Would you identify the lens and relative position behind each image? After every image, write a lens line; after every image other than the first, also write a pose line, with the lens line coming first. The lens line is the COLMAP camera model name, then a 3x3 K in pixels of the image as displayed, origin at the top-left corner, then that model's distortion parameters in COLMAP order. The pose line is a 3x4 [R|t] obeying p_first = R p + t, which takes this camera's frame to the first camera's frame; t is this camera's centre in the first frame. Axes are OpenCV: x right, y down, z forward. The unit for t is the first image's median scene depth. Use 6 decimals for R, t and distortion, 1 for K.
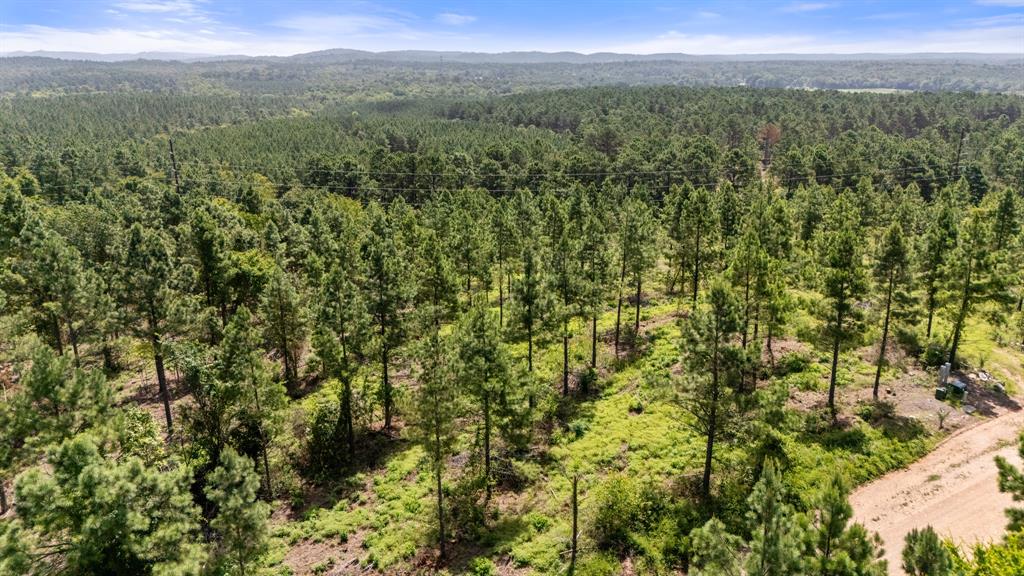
lens RADIAL K [[756.7, 0, 520.5], [0, 756.7, 284.2], [0, 0, 1]] dist [0.065923, -0.058256]
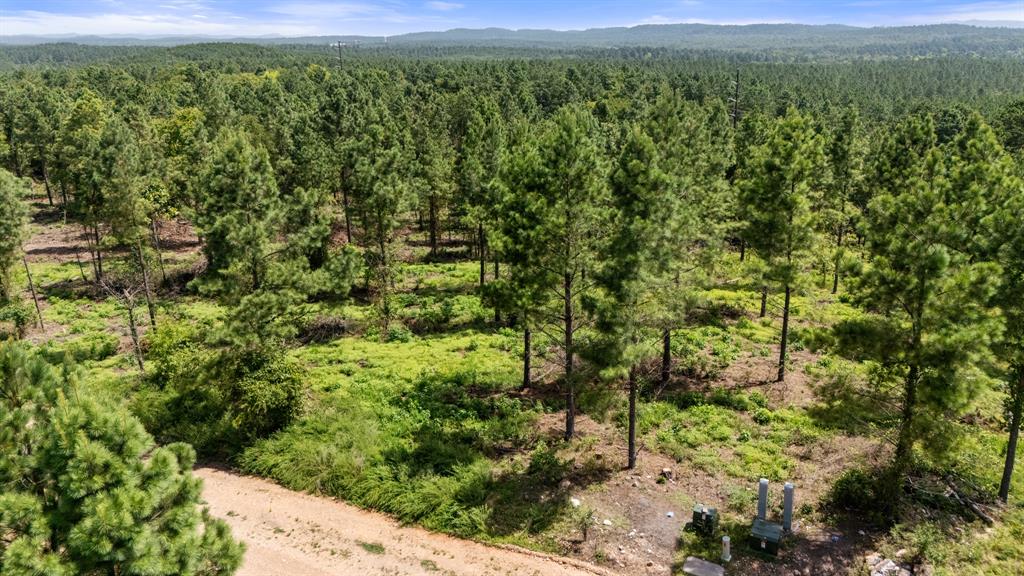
lens RADIAL K [[756.7, 0, 513.1], [0, 756.7, 277.6], [0, 0, 1]] dist [0.065923, -0.058256]
pose [[0.490942, 0.264602, -0.830037, 0.108825], [-0.241278, 0.956788, 0.162299, -0.005871], [0.837115, 0.120590, 0.533570, 0.082804]]
